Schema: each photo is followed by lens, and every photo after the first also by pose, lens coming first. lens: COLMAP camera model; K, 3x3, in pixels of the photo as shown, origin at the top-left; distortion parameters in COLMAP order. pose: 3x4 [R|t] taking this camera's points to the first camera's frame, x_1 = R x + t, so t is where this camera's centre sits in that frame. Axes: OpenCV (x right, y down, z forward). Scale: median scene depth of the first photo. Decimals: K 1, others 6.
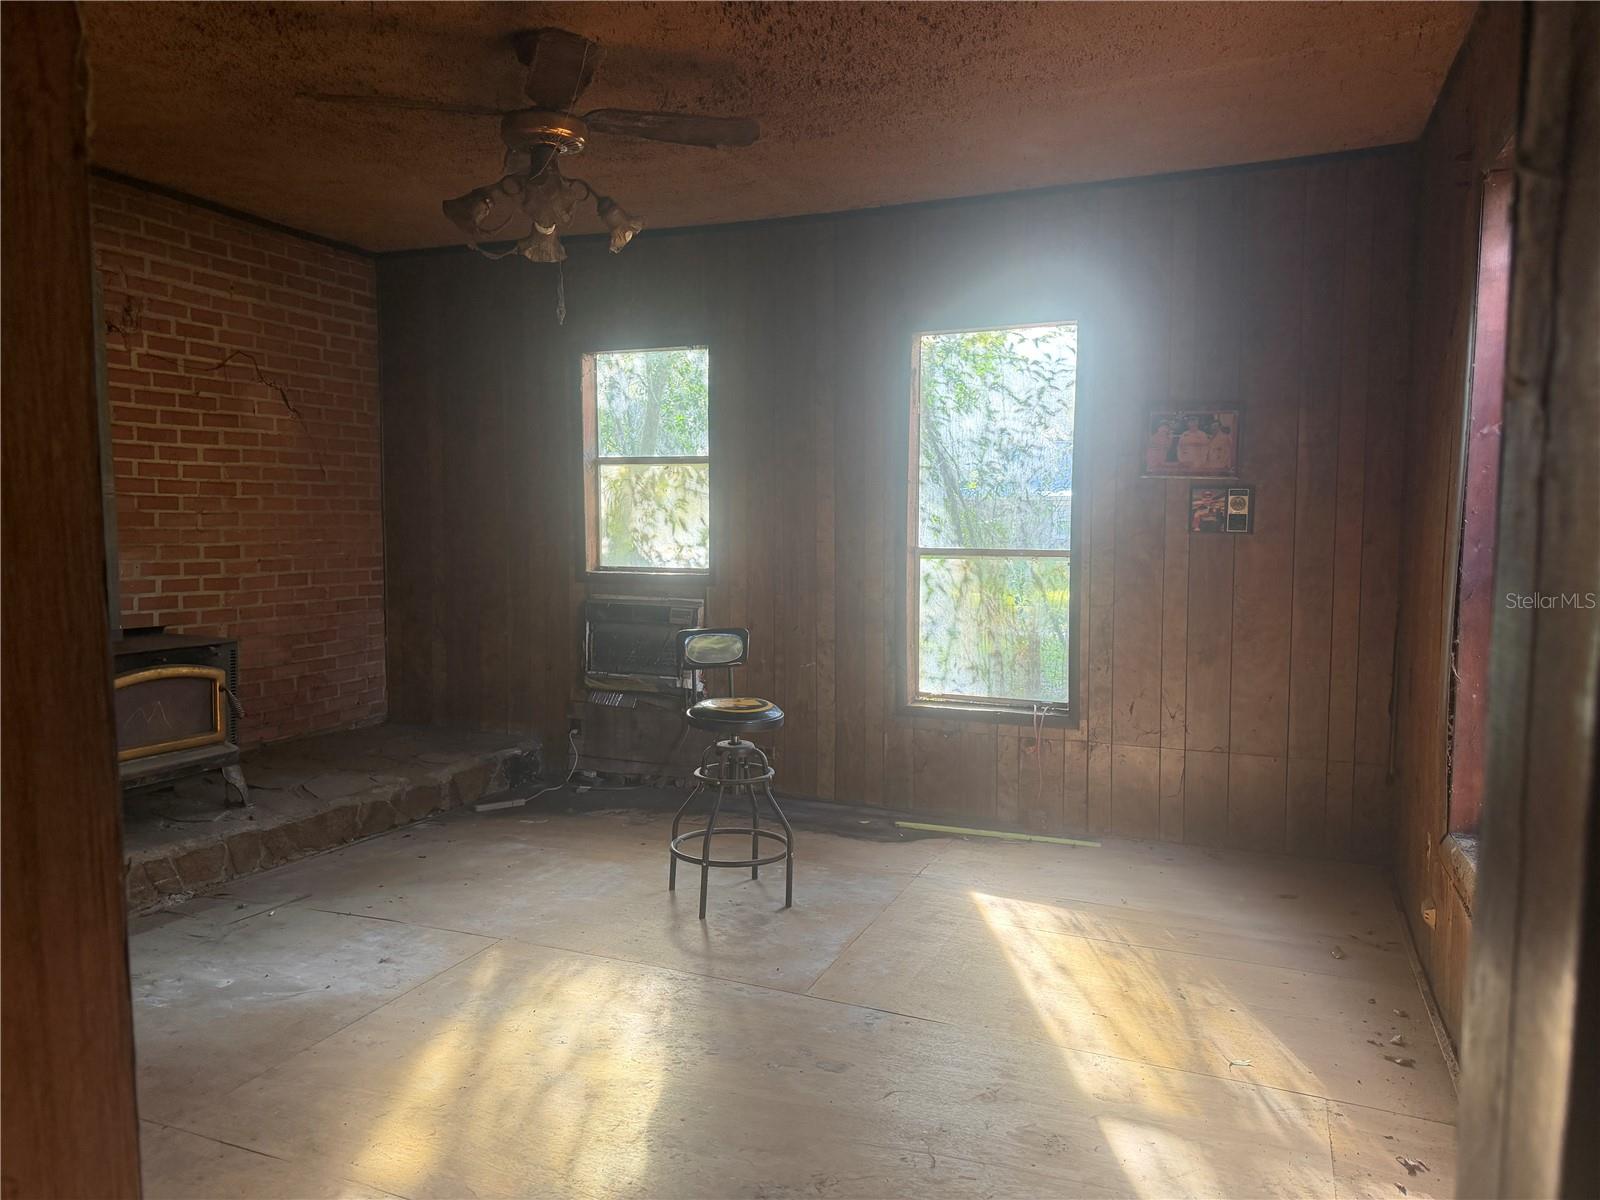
lens RADIAL K [[1124.6, 0, 800.1], [0, 1124.6, 607.0], [0, 0, 1]] dist [0.071913, -0.111186]
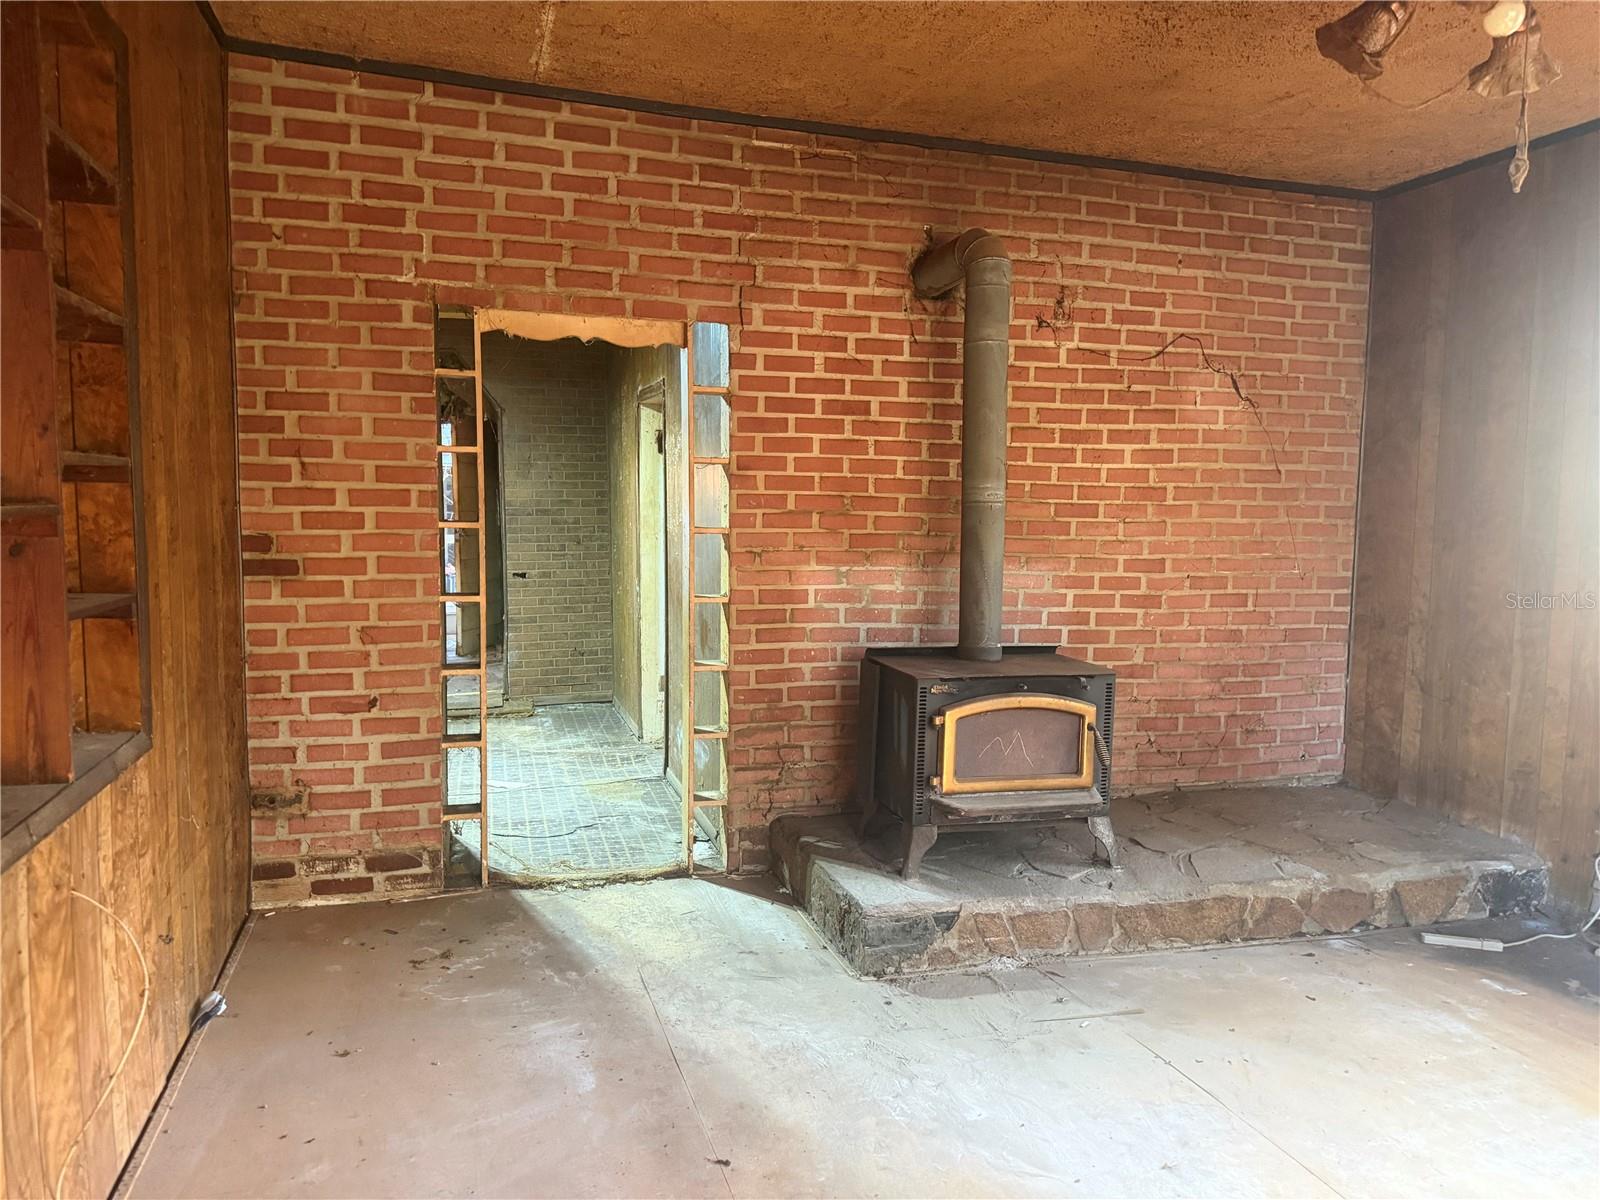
lens RADIAL K [[1124.6, 0, 800.1], [0, 1124.6, 607.0], [0, 0, 1]] dist [0.071913, -0.111186]
pose [[0.632099, 0.070264, -0.771696, 0.004039], [-0.072208, 0.996888, 0.031623, -0.025525], [0.771516, 0.035733, 0.635205, 0.242561]]
